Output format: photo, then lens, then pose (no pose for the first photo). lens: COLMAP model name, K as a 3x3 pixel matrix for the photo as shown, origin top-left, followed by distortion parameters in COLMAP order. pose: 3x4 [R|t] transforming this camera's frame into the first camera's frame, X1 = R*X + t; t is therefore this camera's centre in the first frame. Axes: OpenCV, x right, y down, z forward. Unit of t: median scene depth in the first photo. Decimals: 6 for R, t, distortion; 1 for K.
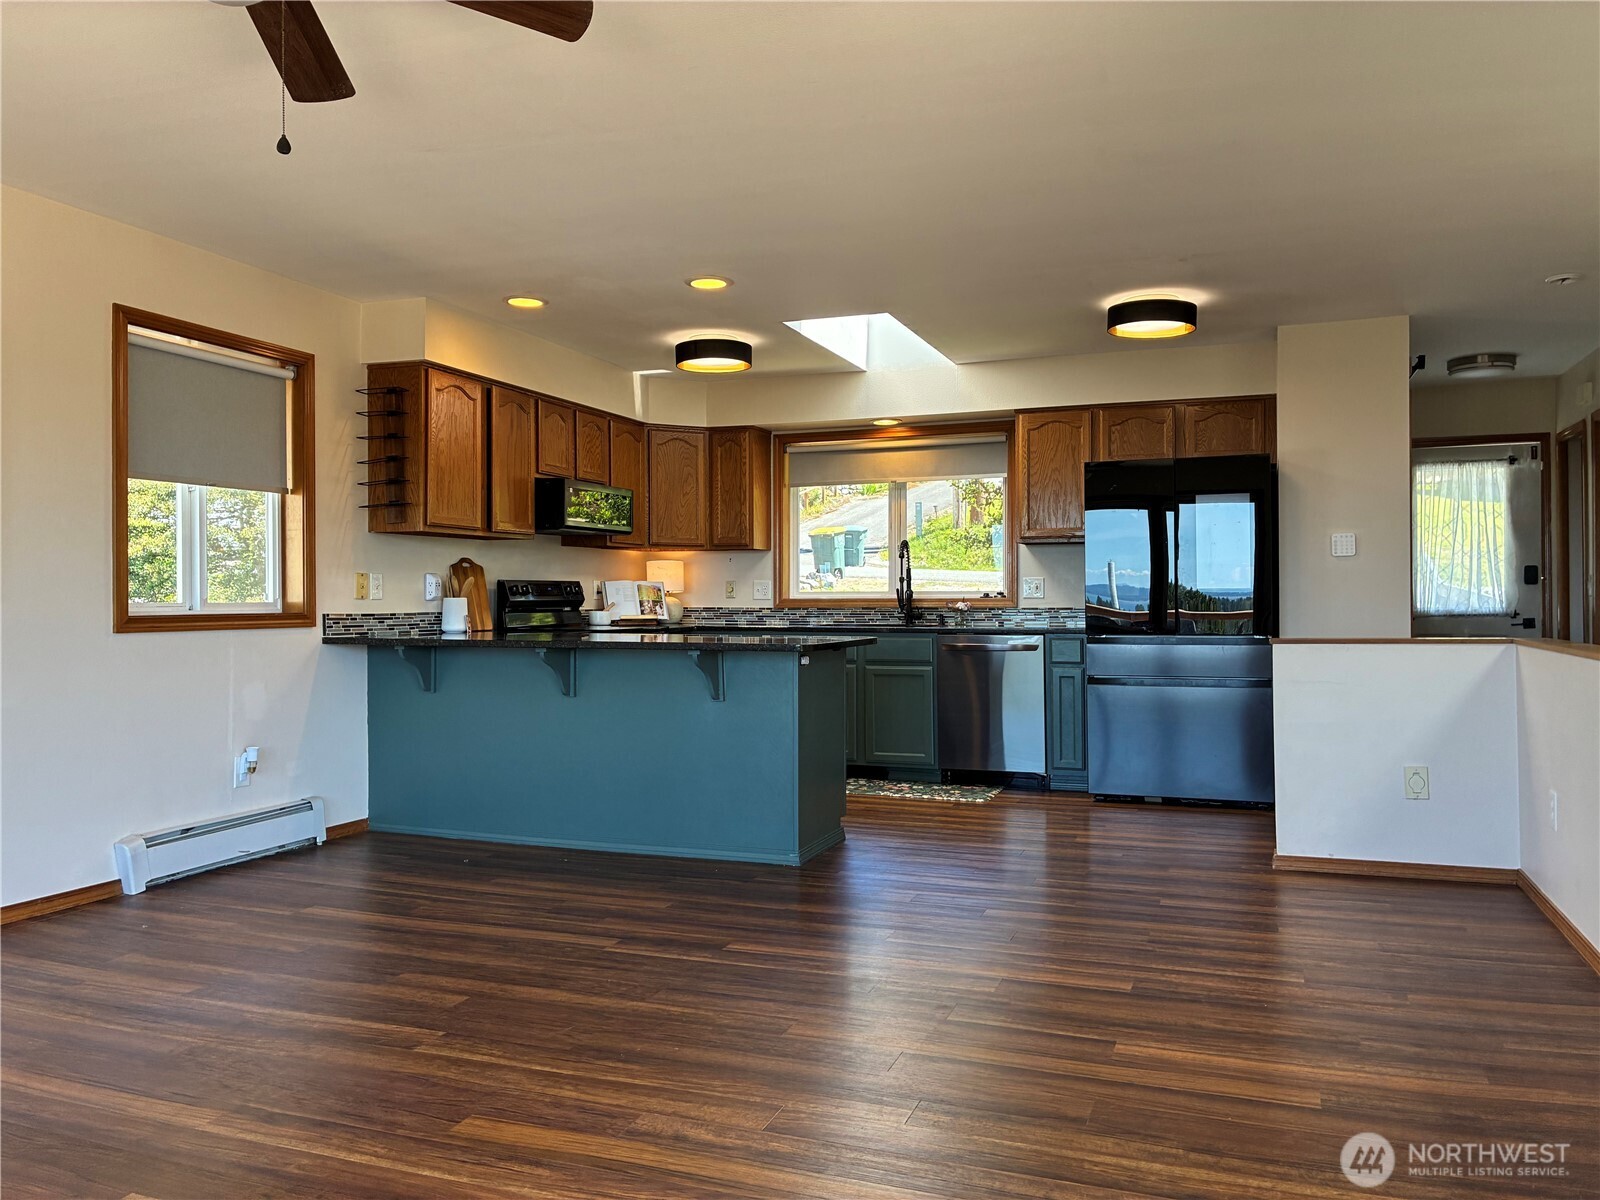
lens RADIAL K [[1198.7, 0, 800.0], [0, 1198.7, 600.0], [0, 0, 1]] dist [0.112191, -0.165283]
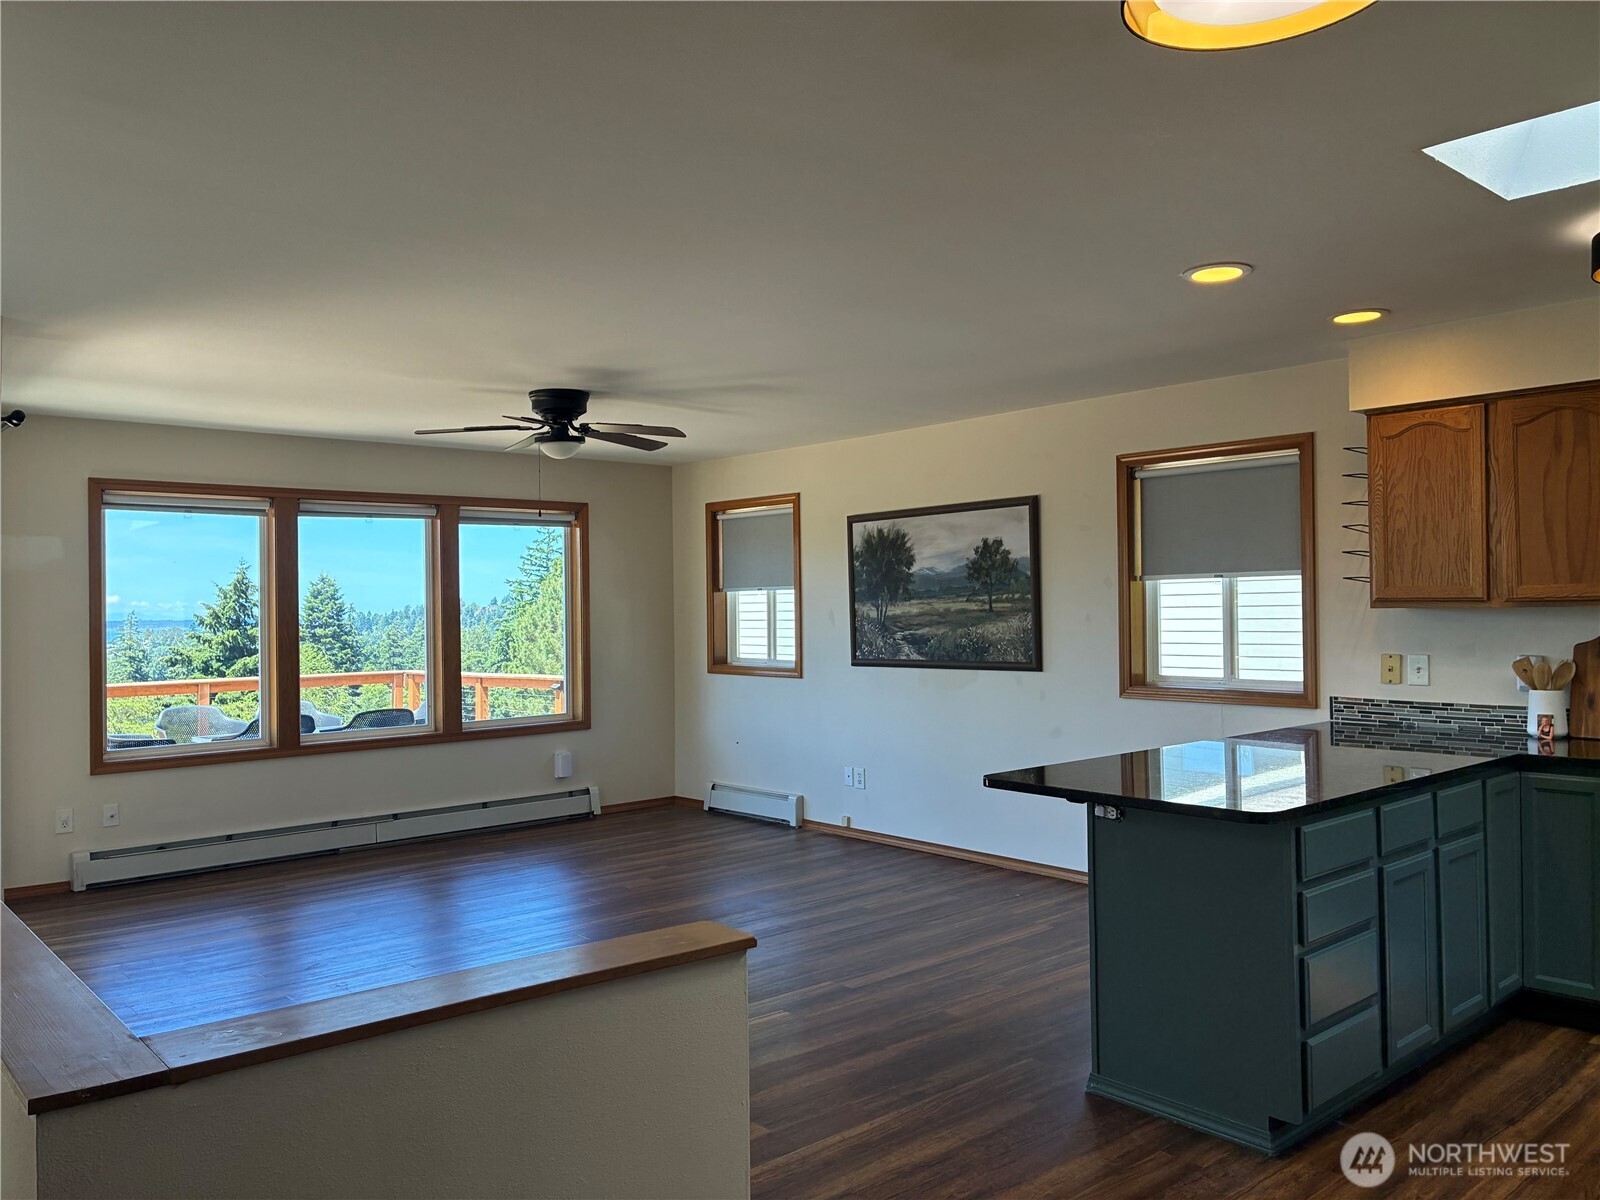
lens RADIAL K [[1198.7, 0, 800.0], [0, 1198.7, 600.0], [0, 0, 1]] dist [0.112191, -0.165283]
pose [[-0.462784, 0.003732, -0.886463, 0.722758], [0.012418, 0.999920, -0.002273, -0.074916], [0.886384, -0.012060, -0.462793, 1.181537]]
